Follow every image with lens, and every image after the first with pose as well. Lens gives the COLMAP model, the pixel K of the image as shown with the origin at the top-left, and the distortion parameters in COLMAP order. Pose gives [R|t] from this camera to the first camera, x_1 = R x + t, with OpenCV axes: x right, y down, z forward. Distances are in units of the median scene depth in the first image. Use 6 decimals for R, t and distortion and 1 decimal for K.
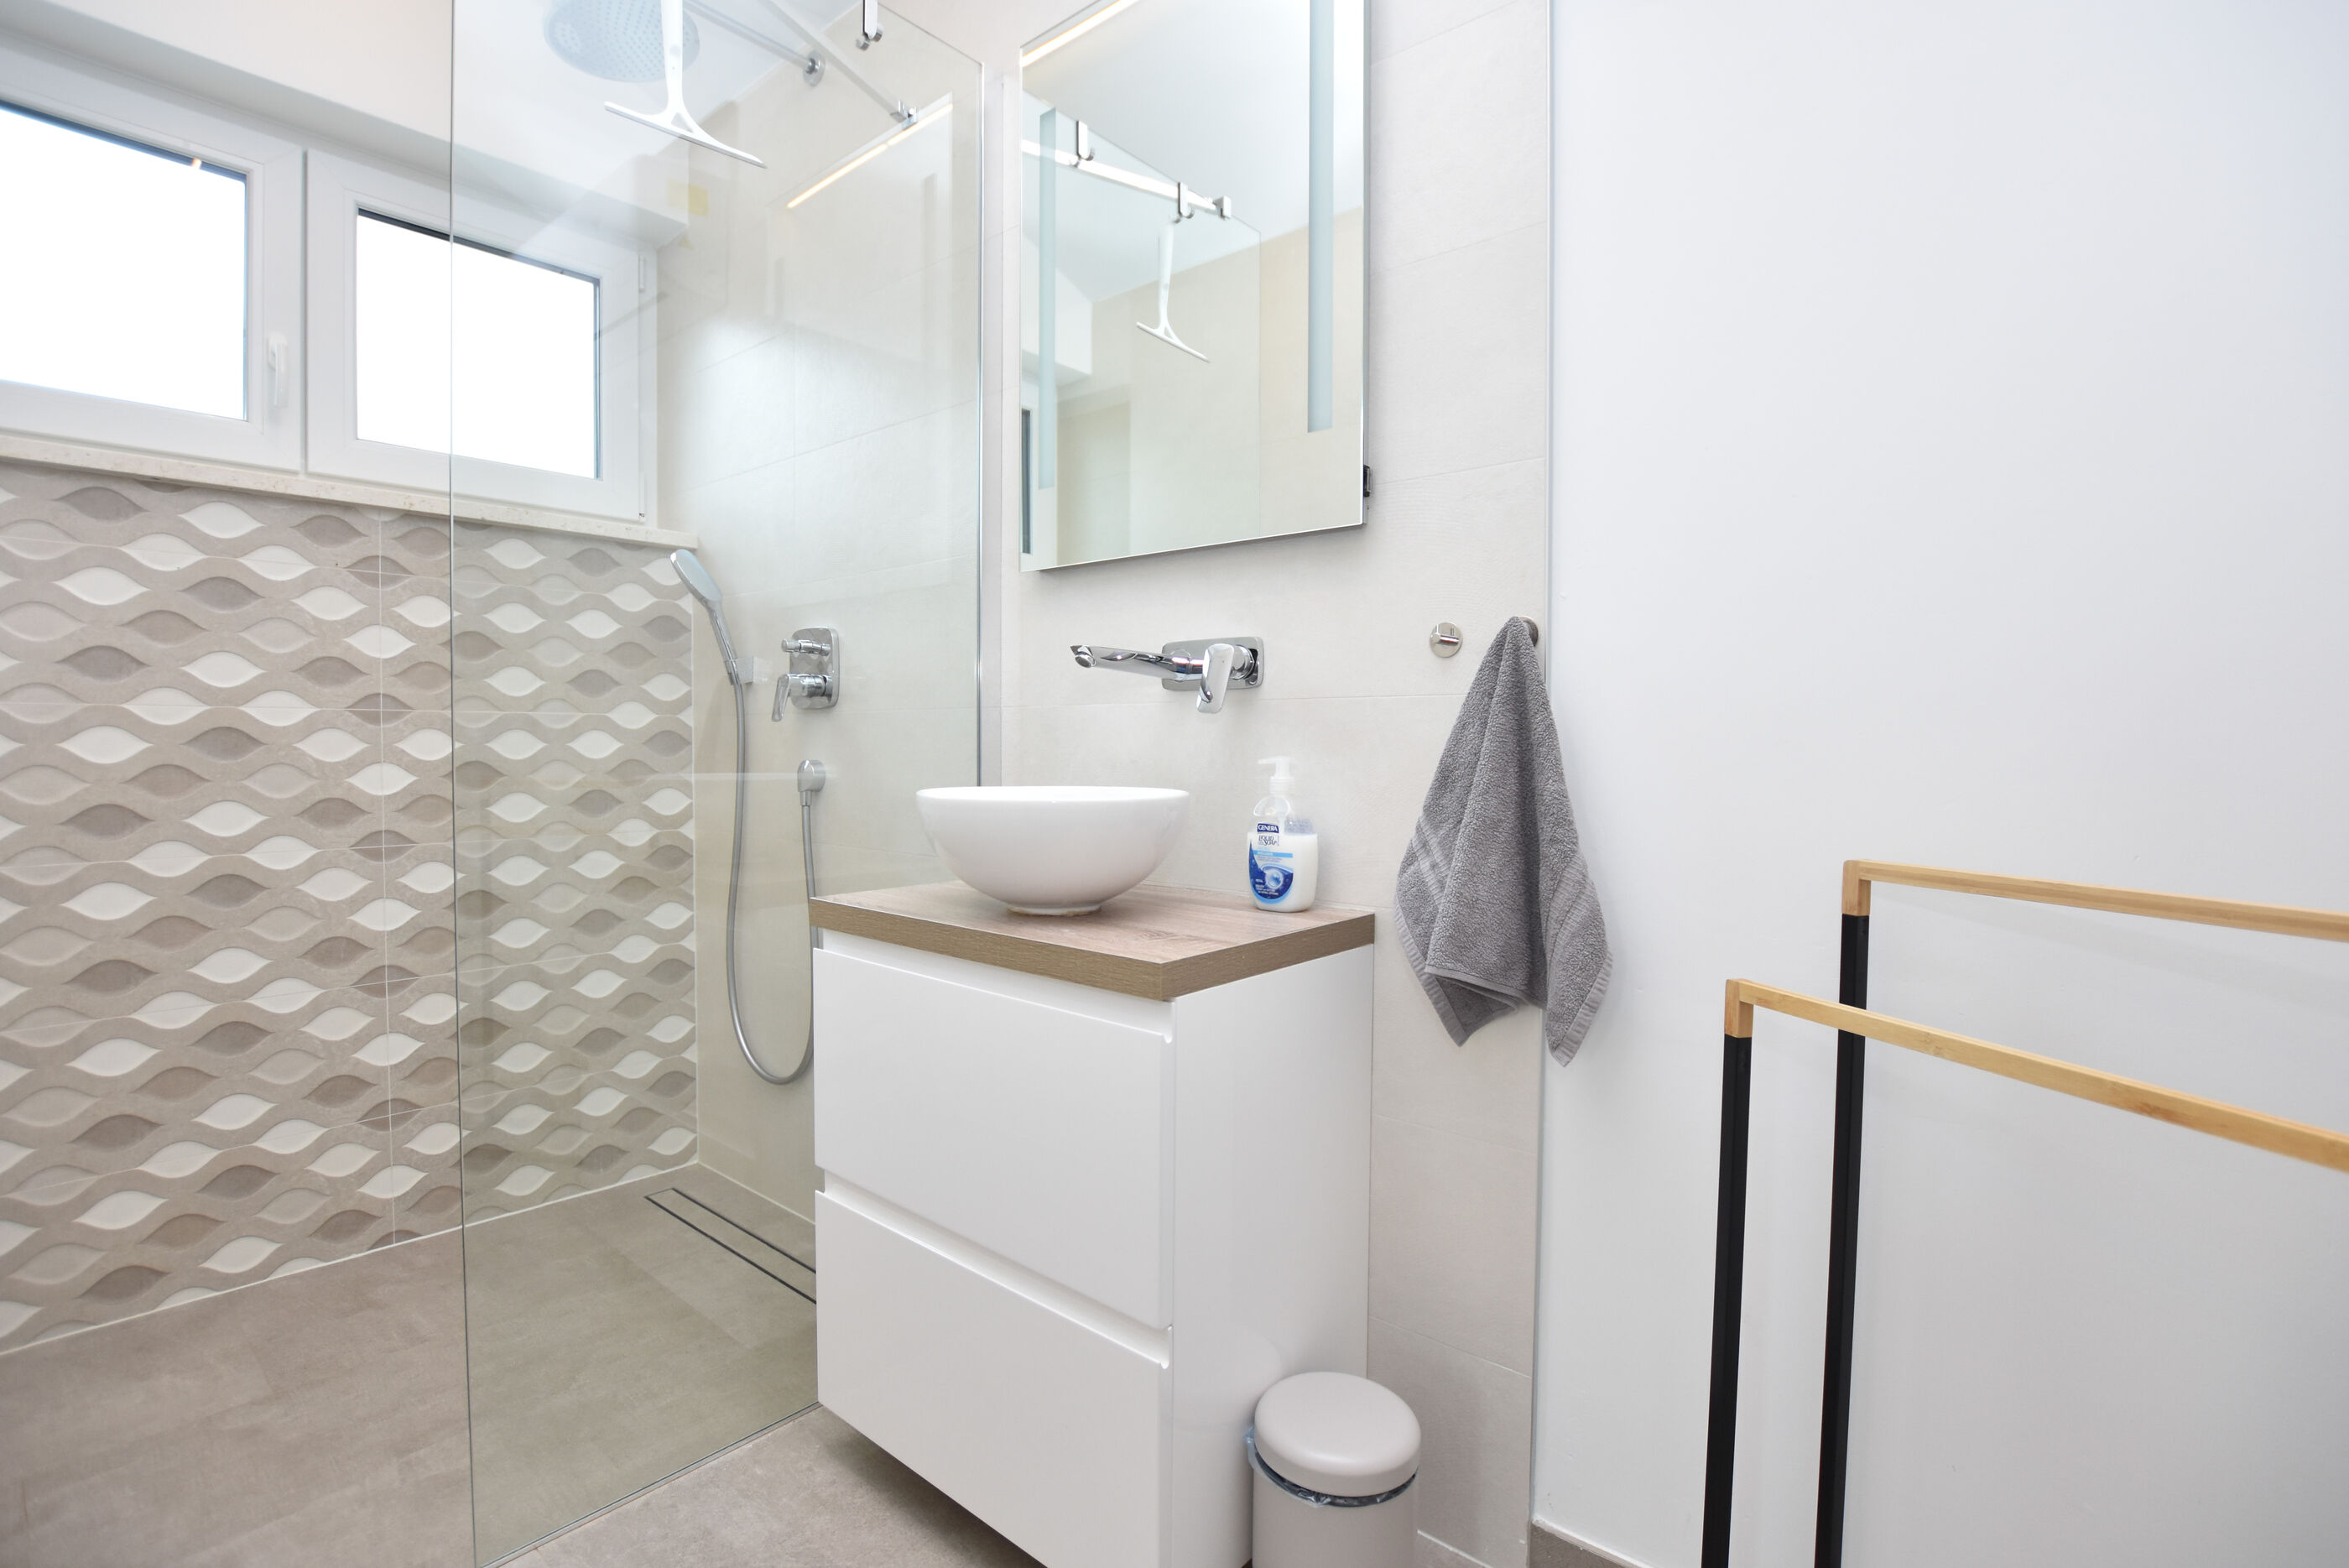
lens RADIAL K [[1069.2, 0, 1174.4], [0, 1069.2, 775.5], [0, 0, 1]] dist [-0.028346, 0.001261]
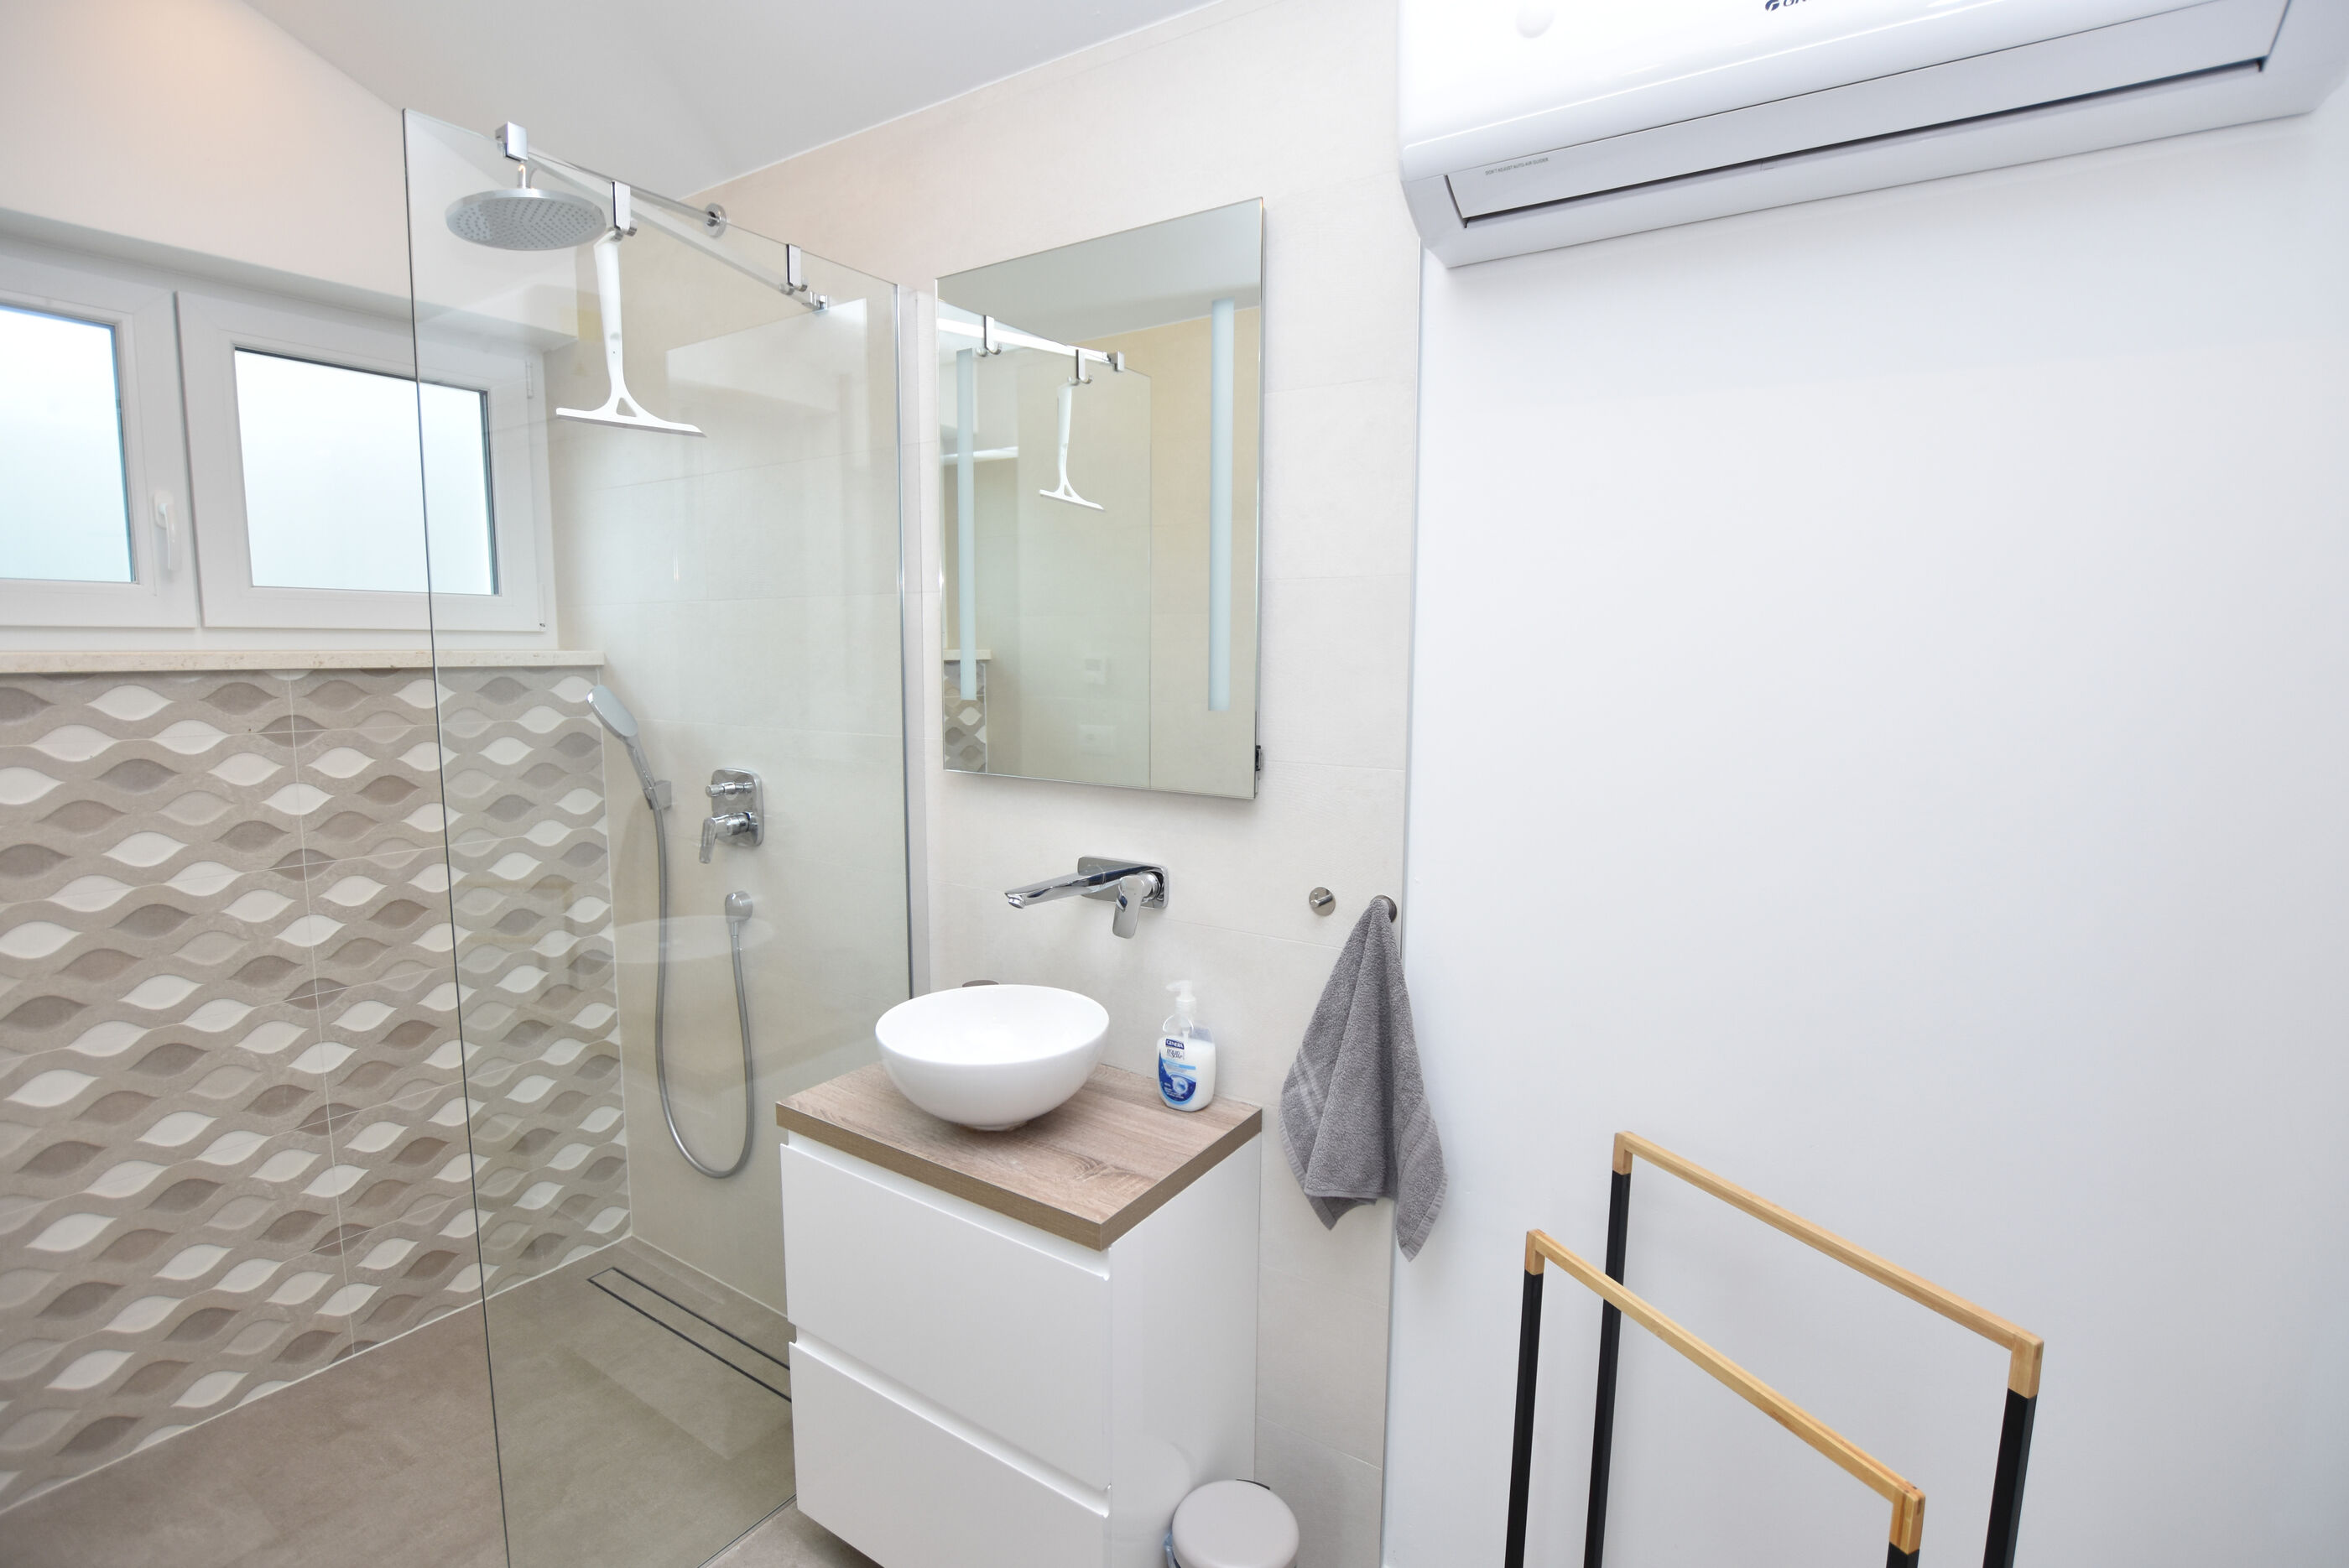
lens RADIAL K [[1059.5, 0, 1174.5], [0, 1059.5, 784.0], [0, 0, 1]] dist [-0.036657, 0.005467]
pose [[0.992002, -0.012084, 0.125643, -0.045014], [0.001393, 0.996395, 0.084829, -0.264060], [-0.126215, -0.083975, 0.988442, -0.114078]]
